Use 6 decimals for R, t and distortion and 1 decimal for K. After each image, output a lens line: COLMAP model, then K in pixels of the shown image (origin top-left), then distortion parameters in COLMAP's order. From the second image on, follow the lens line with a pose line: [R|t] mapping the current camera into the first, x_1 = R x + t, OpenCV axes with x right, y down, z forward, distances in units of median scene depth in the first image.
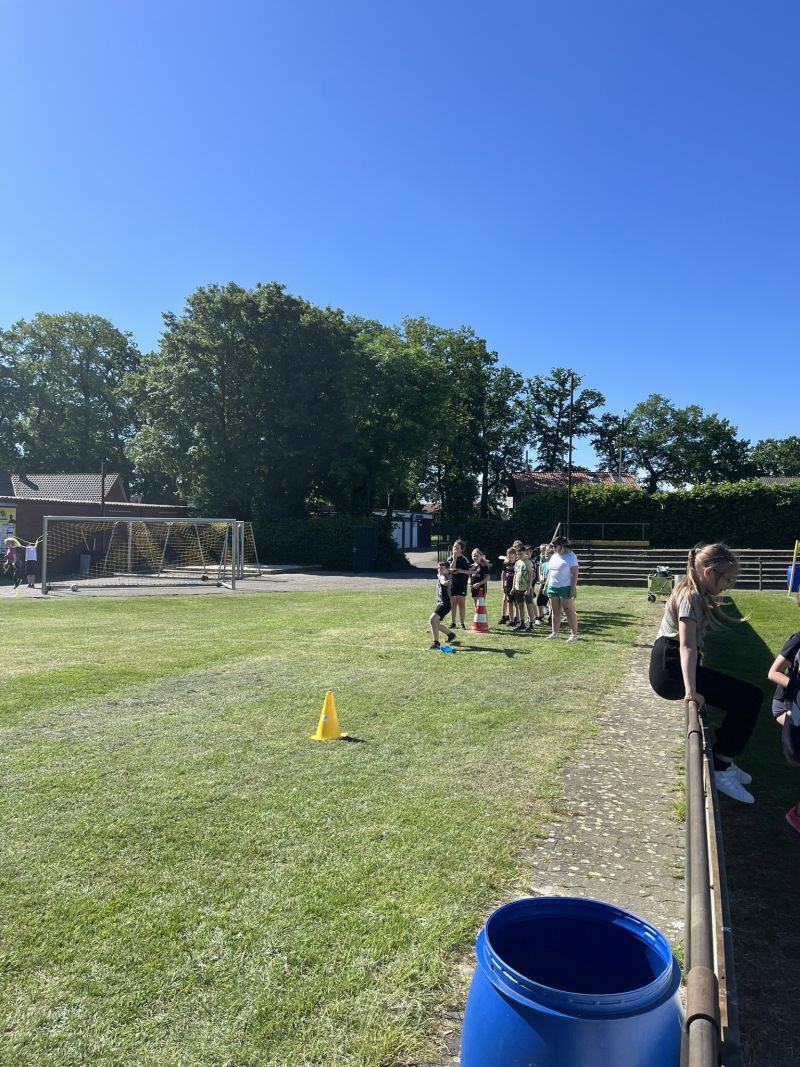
lens RADIAL K [[811.3, 0, 391.7], [0, 811.3, 521.5], [0, 0, 1]] dist [0.071496, -0.098014]
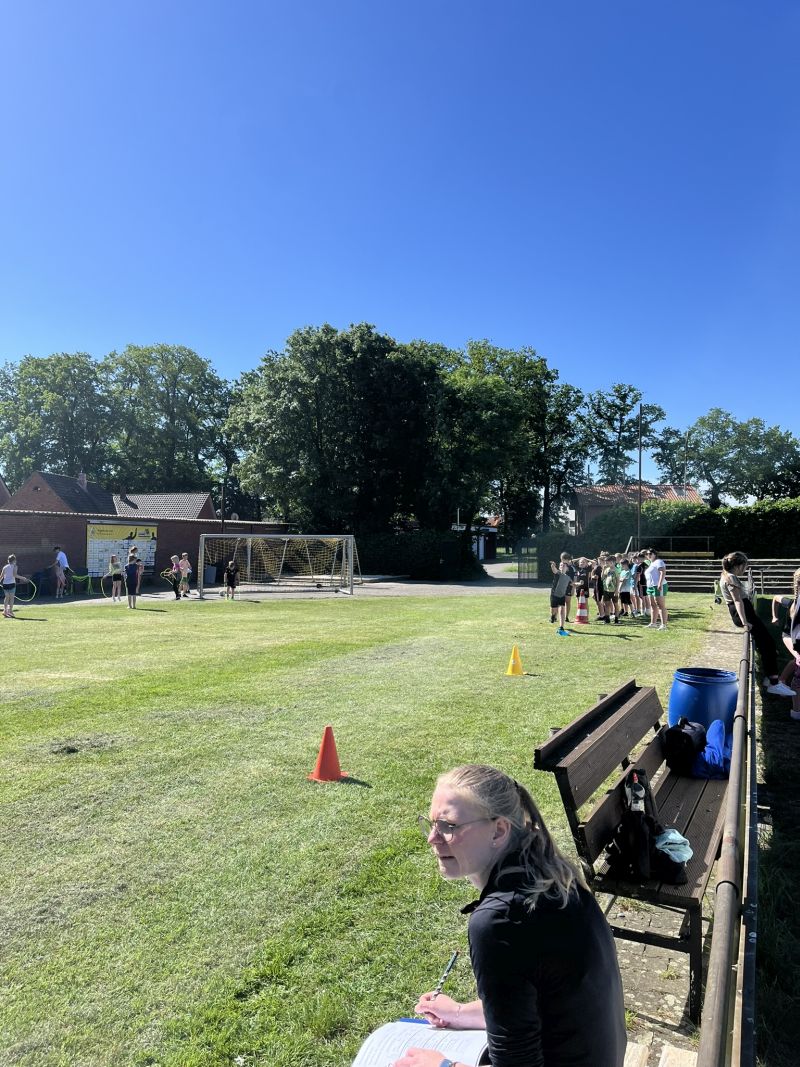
lens RADIAL K [[813.4, 0, 386.4], [0, 813.4, 527.8], [0, 0, 1]] dist [0.028370, -0.003281]
pose [[0.997369, -0.007635, -0.072093, -0.015240], [0.007036, 0.999939, -0.008563, -0.000861], [0.072154, 0.008033, 0.997361, -0.044177]]
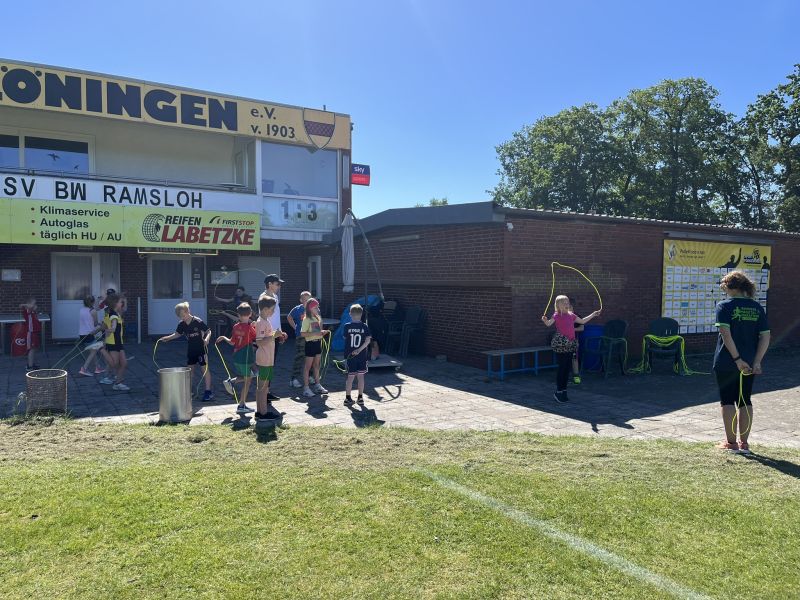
lens RADIAL K [[611.6, 0, 400.0], [0, 611.6, 301.1], [0, 0, 1]] dist [0.077713, -0.105797]
pose [[0.766125, 0.014118, -0.642537, -0.117597], [0.009585, 0.999397, 0.033387, 0.002710], [0.642621, -0.031737, 0.765527, 0.135984]]
